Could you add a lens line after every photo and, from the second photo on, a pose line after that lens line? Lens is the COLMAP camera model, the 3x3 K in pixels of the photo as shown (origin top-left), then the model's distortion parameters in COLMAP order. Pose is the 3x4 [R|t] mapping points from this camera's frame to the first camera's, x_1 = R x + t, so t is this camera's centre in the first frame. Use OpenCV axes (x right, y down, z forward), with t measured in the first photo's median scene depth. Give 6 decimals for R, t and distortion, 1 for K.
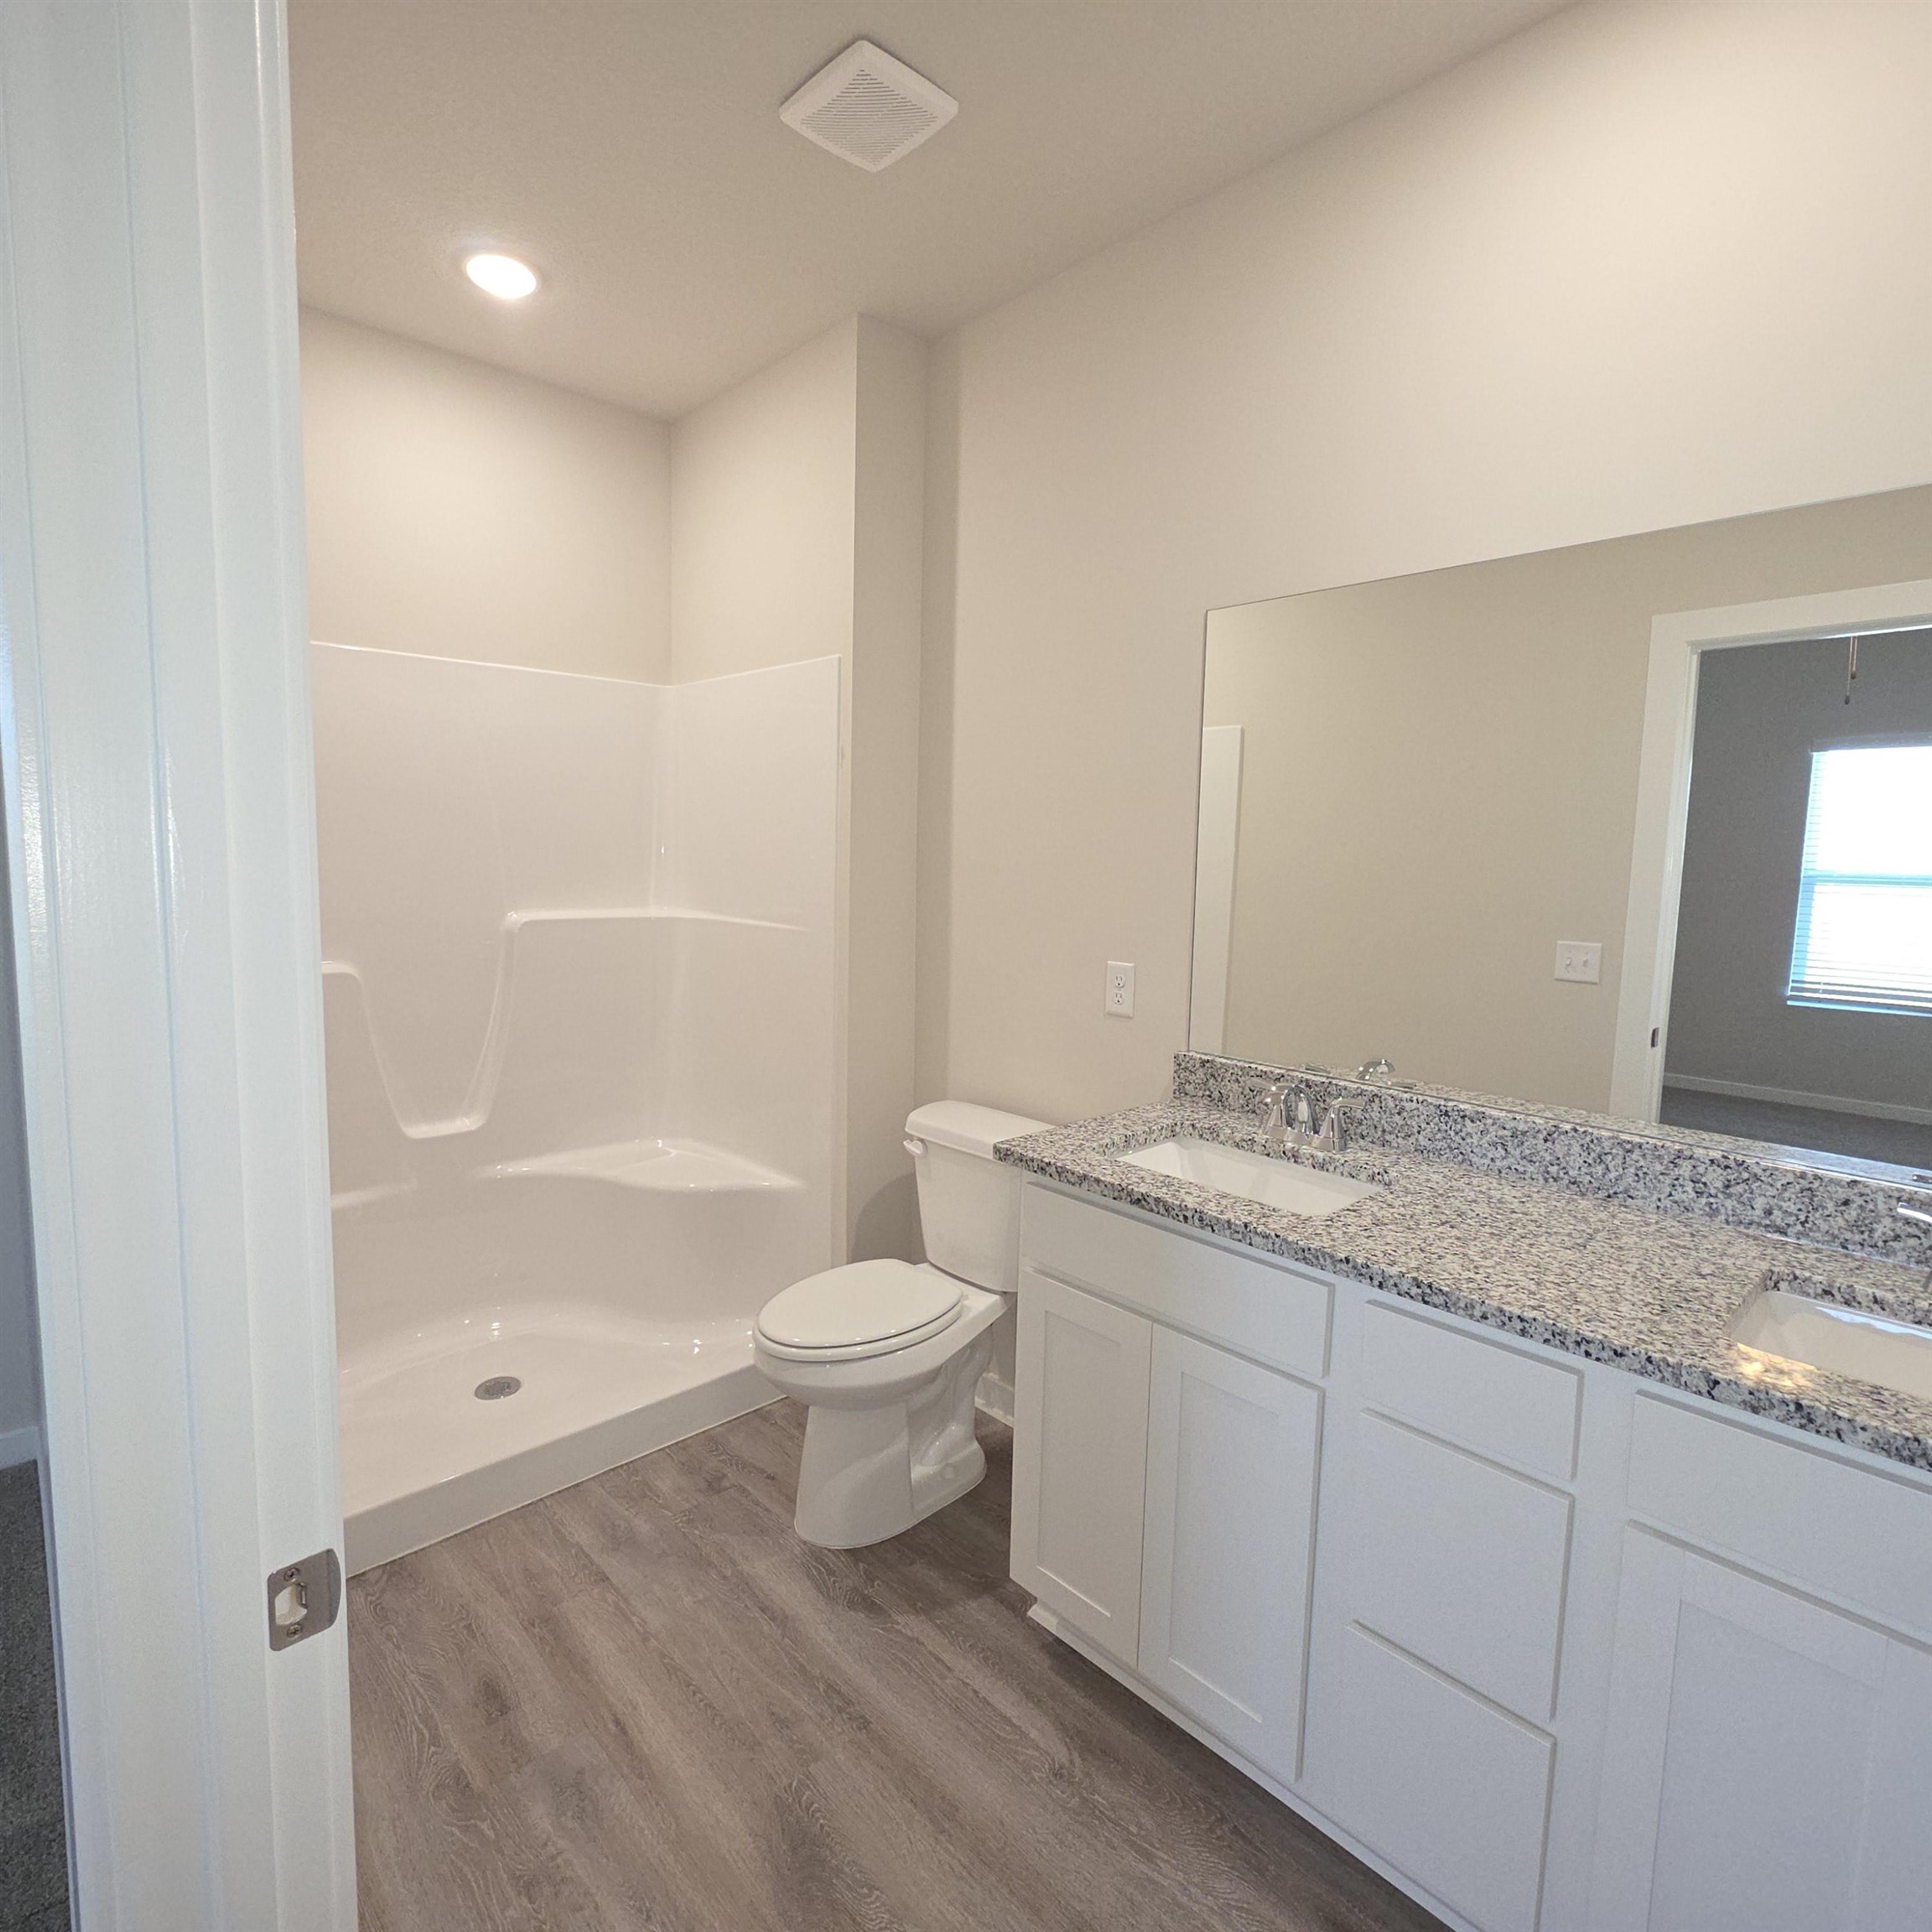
lens RADIAL K [[1032.2, 0, 951.9], [0, 1032.2, 943.5], [0, 0, 1]] dist [-0.001275, 0.000167]
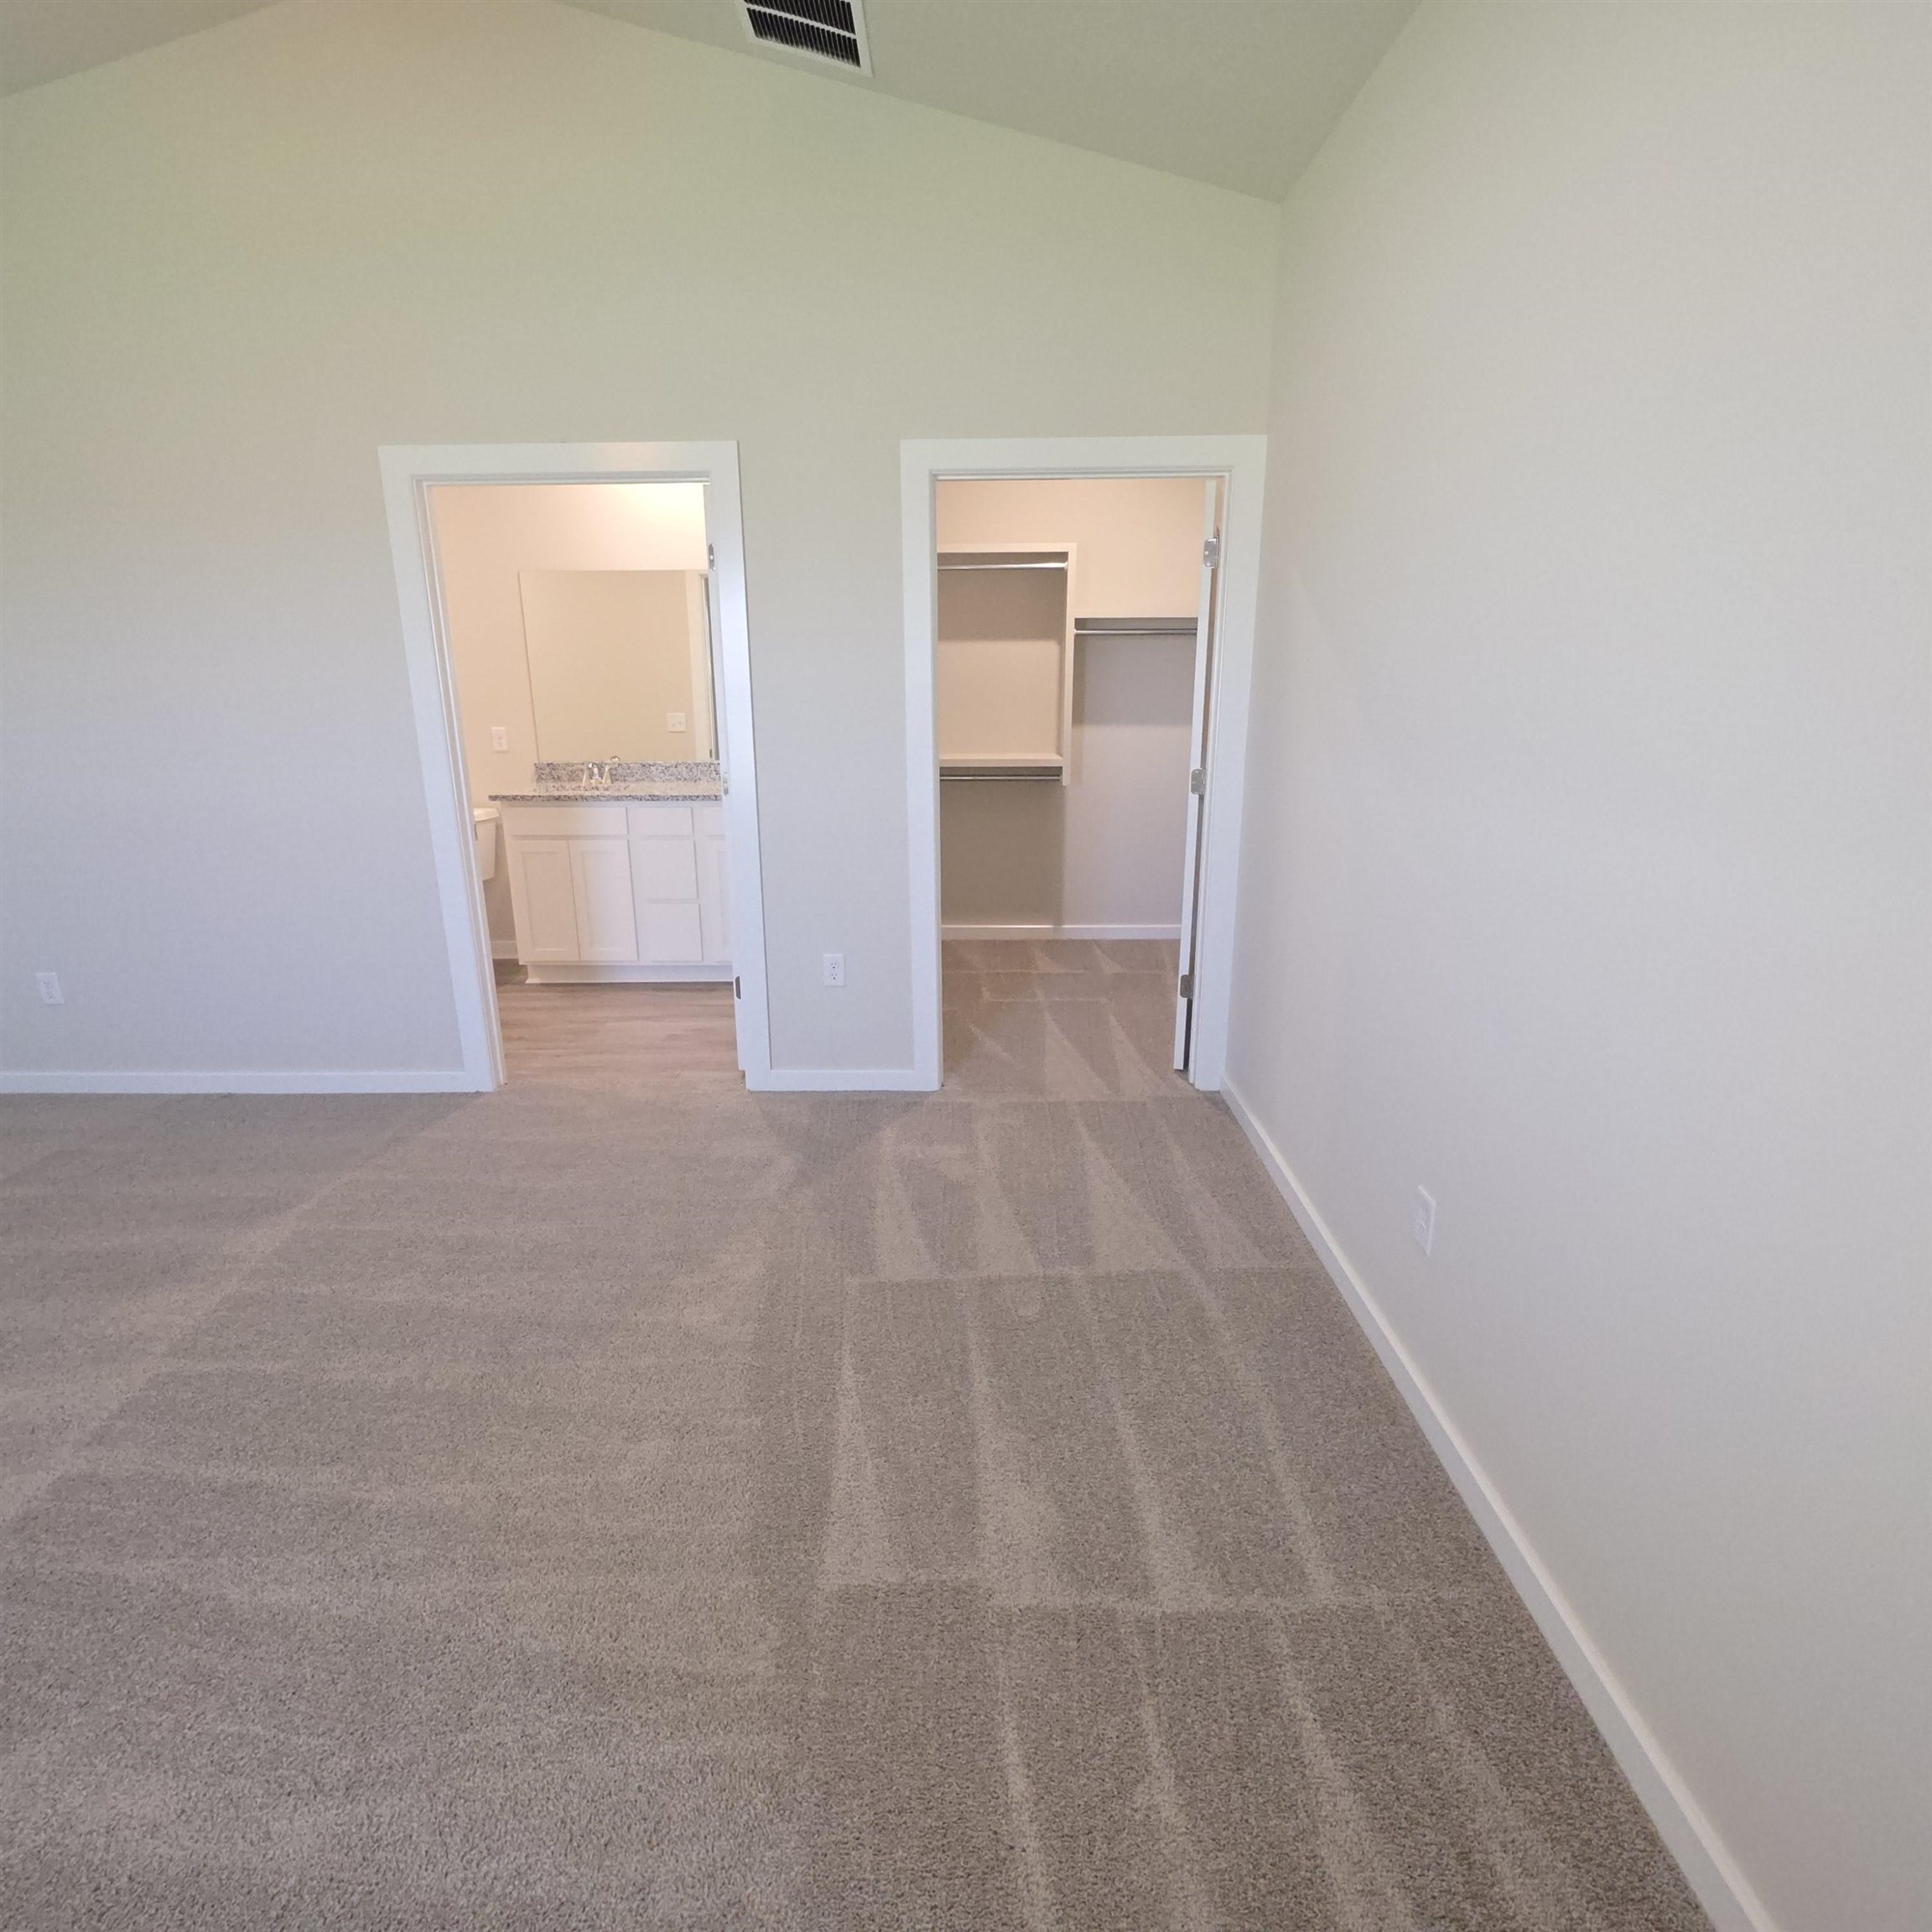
lens RADIAL K [[1032.2, 0, 951.9], [0, 1032.2, 943.5], [0, 0, 1]] dist [-0.001275, 0.000167]
pose [[0.692007, -0.211706, 0.690150, -0.960845], [0.090938, 0.973980, 0.207588, 0.118902], [-0.716140, -0.080891, 0.693253, -1.560212]]
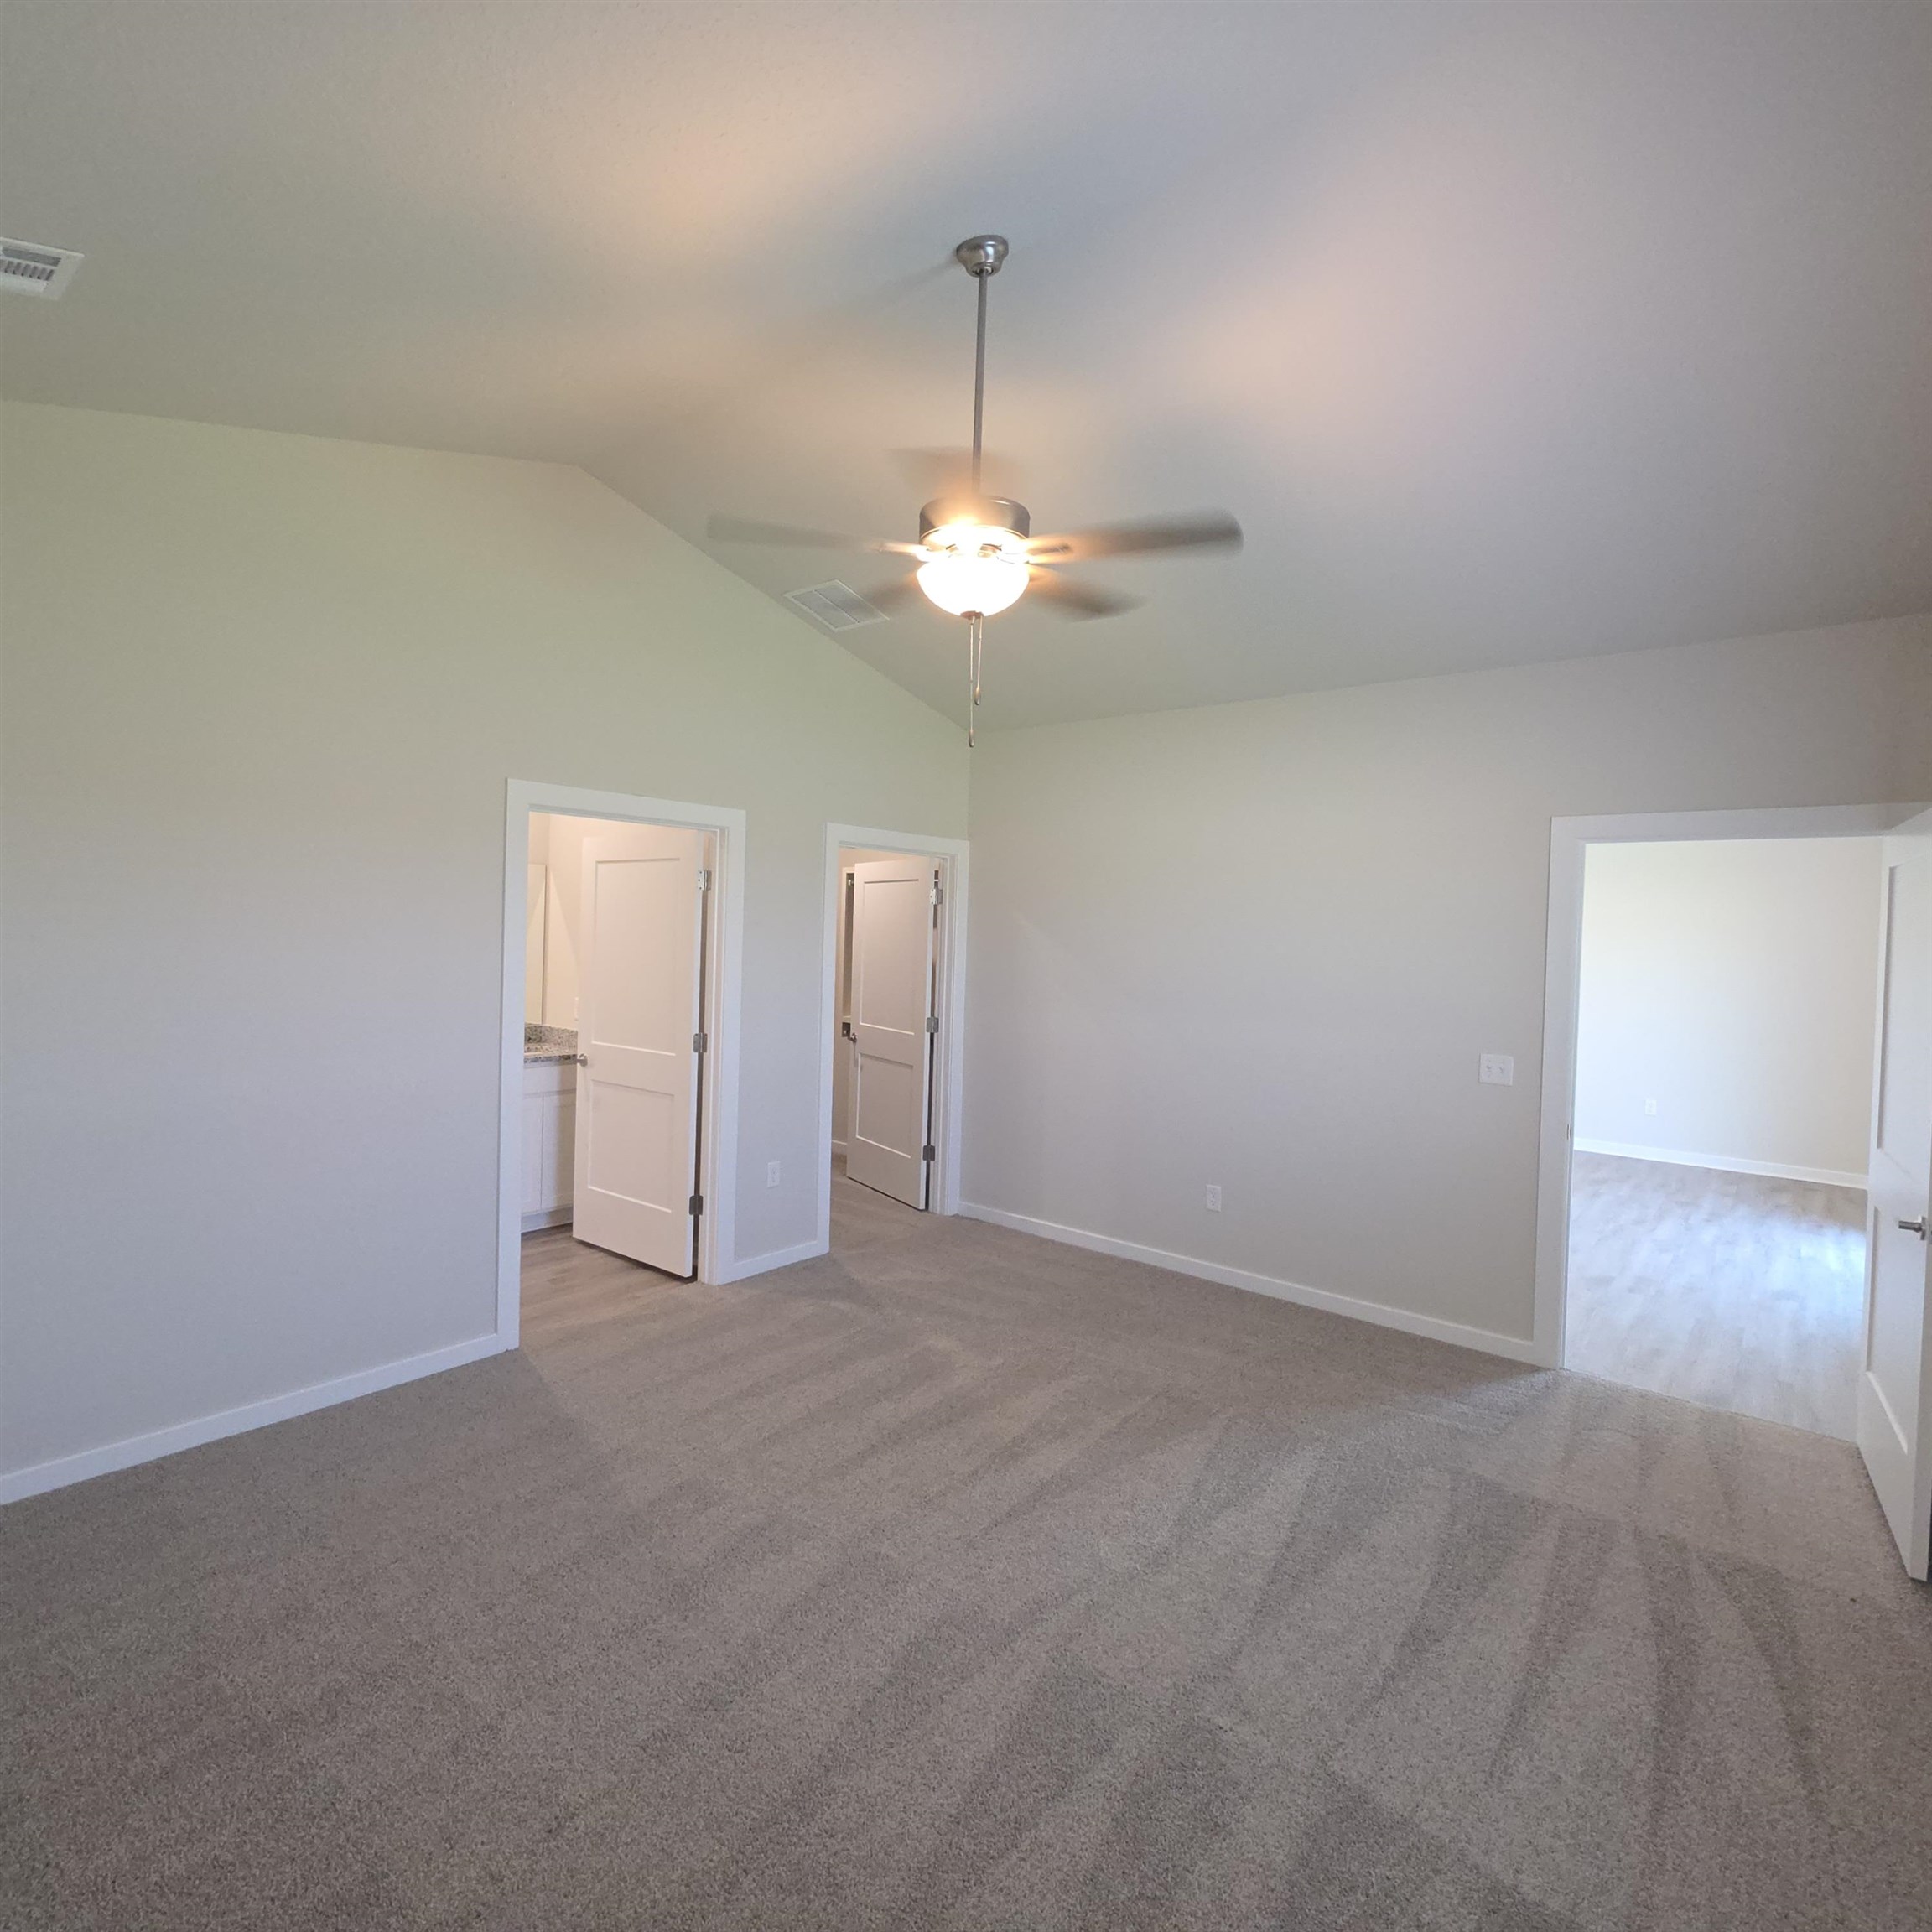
lens RADIAL K [[1032.2, 0, 951.9], [0, 1032.2, 943.5], [0, 0, 1]] dist [-0.001275, 0.000167]
pose [[-0.122292, -0.028633, 0.992081, -2.353247], [0.071878, 0.996703, 0.037626, -0.088953], [-0.989888, 0.075910, -0.119831, -0.303384]]
